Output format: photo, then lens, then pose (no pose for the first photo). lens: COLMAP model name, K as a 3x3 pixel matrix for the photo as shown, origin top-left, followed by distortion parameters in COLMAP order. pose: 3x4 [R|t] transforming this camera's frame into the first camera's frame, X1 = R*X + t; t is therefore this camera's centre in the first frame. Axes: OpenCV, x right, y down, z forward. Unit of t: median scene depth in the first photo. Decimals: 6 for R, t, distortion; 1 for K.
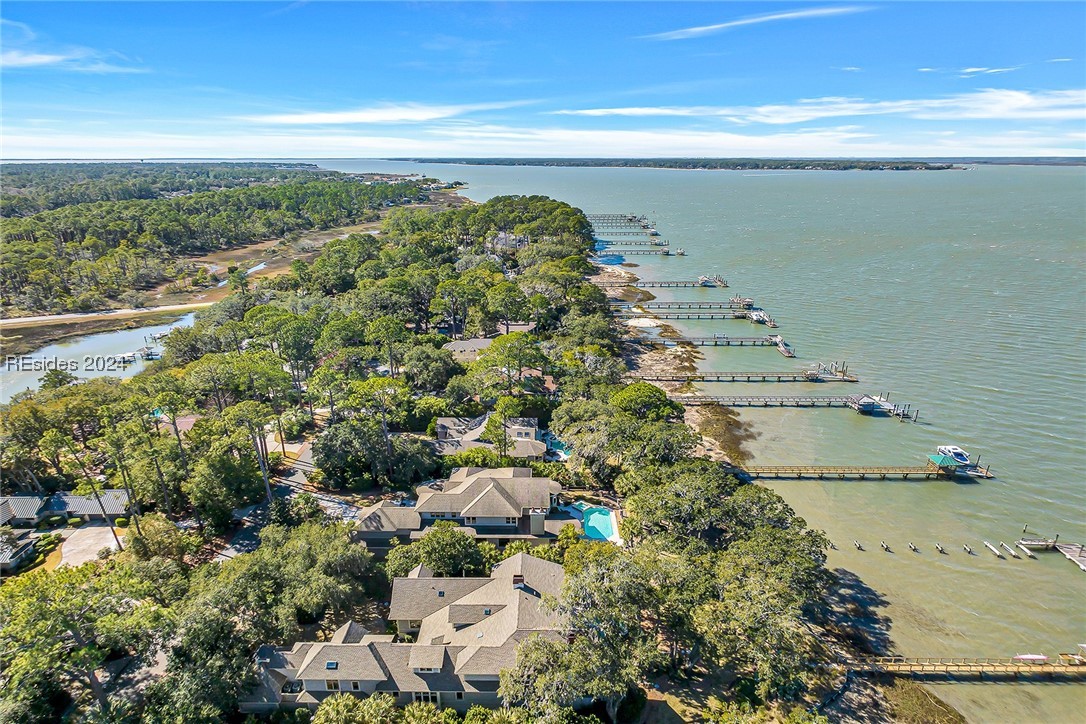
lens RADIAL K [[646.8, 0, 542.9], [0, 646.8, 336.5], [0, 0, 1]] dist [0.002241, 0.001875]
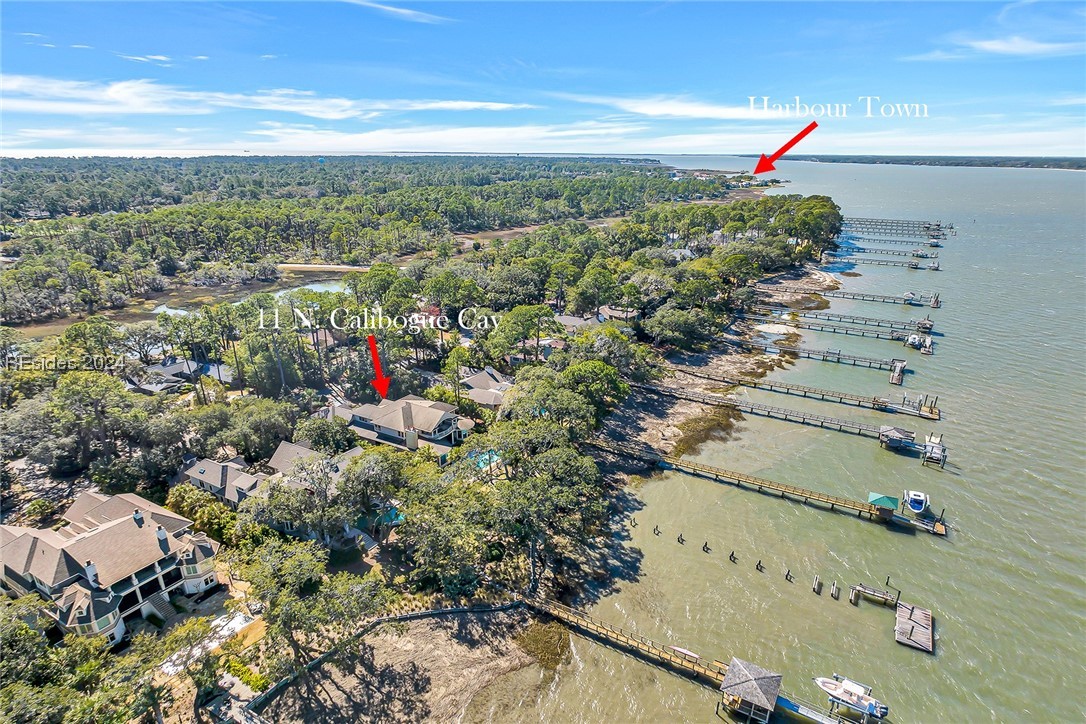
lens RADIAL K [[650.6, 0, 543.0], [0, 650.6, 362.0], [0, 0, 1]] dist [0.015298, -0.025647]
pose [[0.863590, 0.160835, -0.477854, 0.221271], [-0.141979, 0.986978, 0.075606, 0.001824], [0.483792, 0.002553, 0.875180, 0.002838]]
